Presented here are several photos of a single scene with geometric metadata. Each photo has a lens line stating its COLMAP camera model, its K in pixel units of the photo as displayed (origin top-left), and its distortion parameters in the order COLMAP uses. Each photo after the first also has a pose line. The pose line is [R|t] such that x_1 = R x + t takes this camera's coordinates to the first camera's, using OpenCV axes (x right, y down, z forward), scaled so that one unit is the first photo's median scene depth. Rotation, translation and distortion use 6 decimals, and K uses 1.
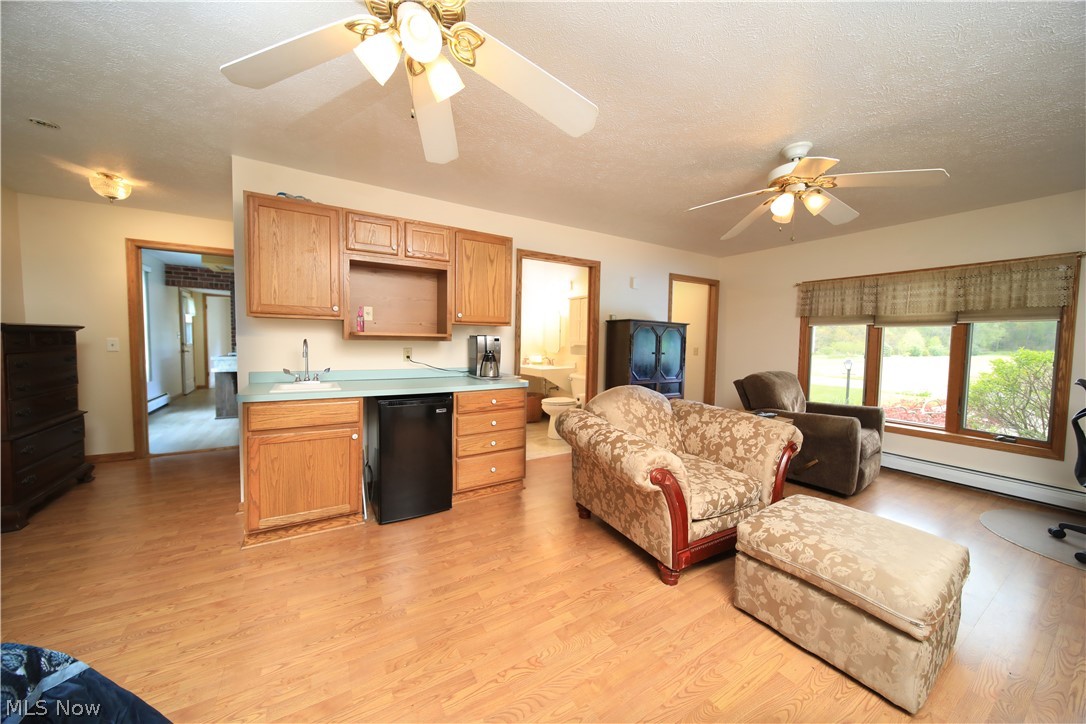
lens RADIAL K [[377.3, 0, 547.2], [0, 377.3, 363.0], [0, 0, 1]] dist [0.000159, 0.000045]
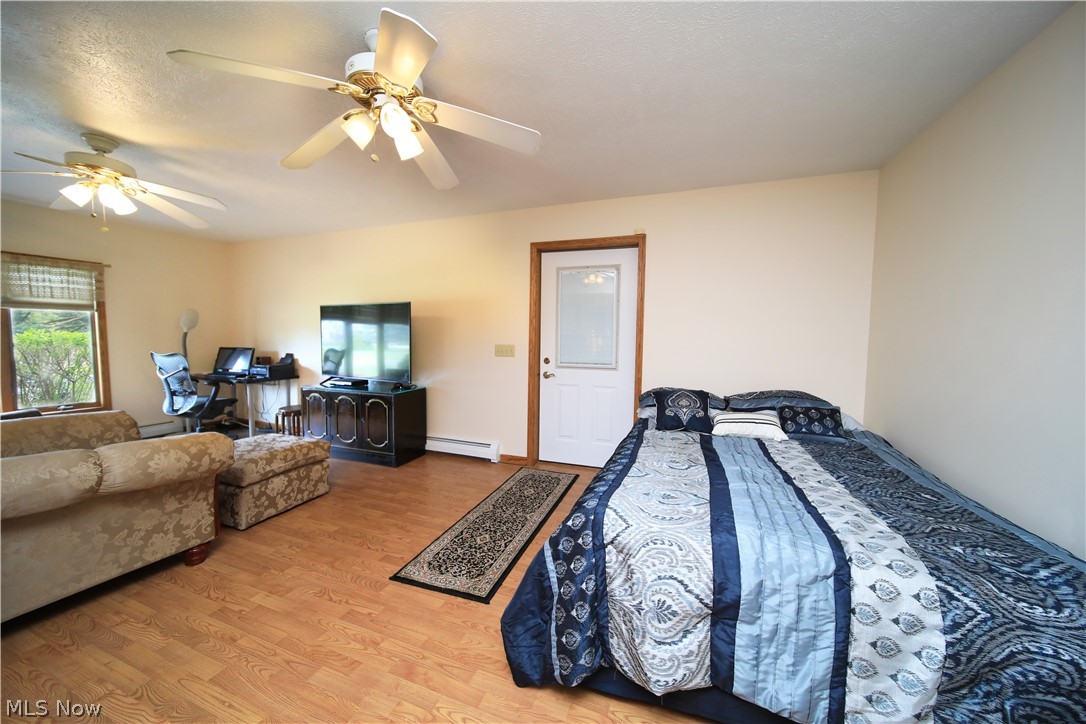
lens RADIAL K [[377.3, 0, 544.4], [0, 377.3, 360.9], [0, 0, 1]] dist [0.000159, 0.000045]
pose [[-0.622562, -0.074259, 0.779039, -1.242123], [0.018326, 0.993831, 0.109378, -0.088822], [-0.782356, 0.082371, -0.617360, 0.989027]]
